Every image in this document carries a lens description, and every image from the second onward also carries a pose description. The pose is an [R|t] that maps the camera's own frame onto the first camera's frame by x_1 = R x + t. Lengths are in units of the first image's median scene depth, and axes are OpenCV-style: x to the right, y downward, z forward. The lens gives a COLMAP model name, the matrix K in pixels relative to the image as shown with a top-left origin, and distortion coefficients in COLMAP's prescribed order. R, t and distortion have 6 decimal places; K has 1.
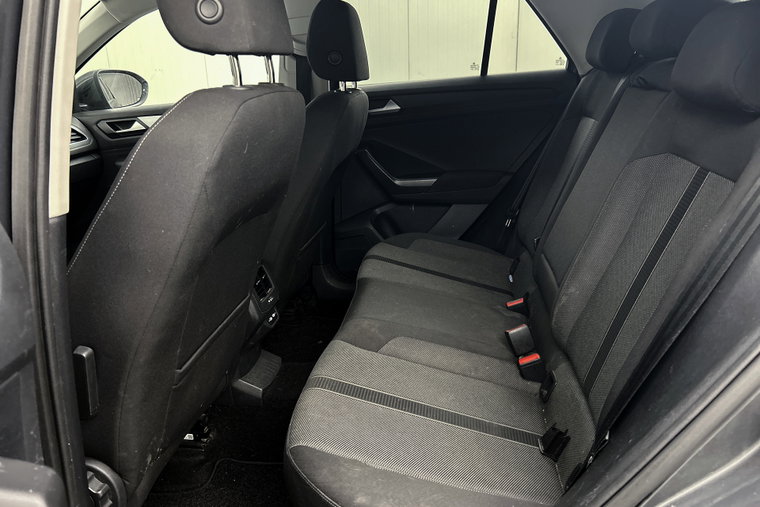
lens RADIAL K [[575.3, 0, 378.4], [0, 575.3, 256.7], [0, 0, 1]] dist [0.054682, -0.060697]
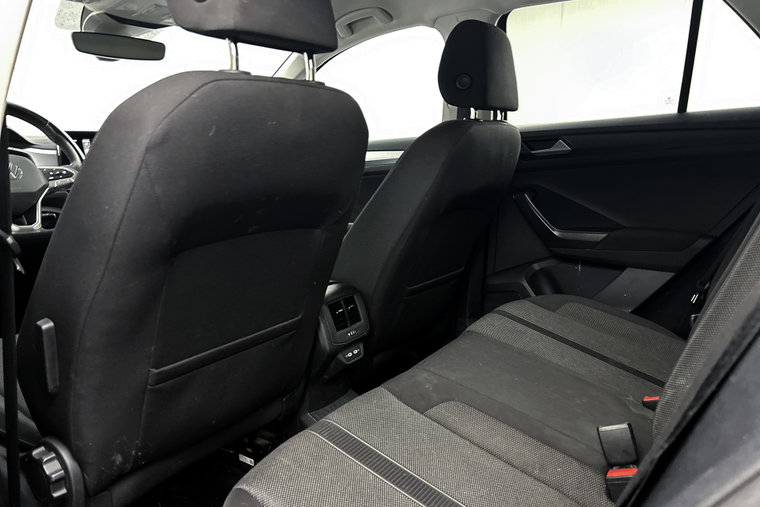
lens RADIAL K [[575.3, 0, 378.7], [0, 575.3, 249.8], [0, 0, 1]] dist [0.054682, -0.060697]
pose [[0.897361, 0.109663, -0.427455, 0.213935], [-0.163000, 0.982501, -0.090129, 0.018330], [0.410091, 0.150554, 0.899533, 0.165276]]
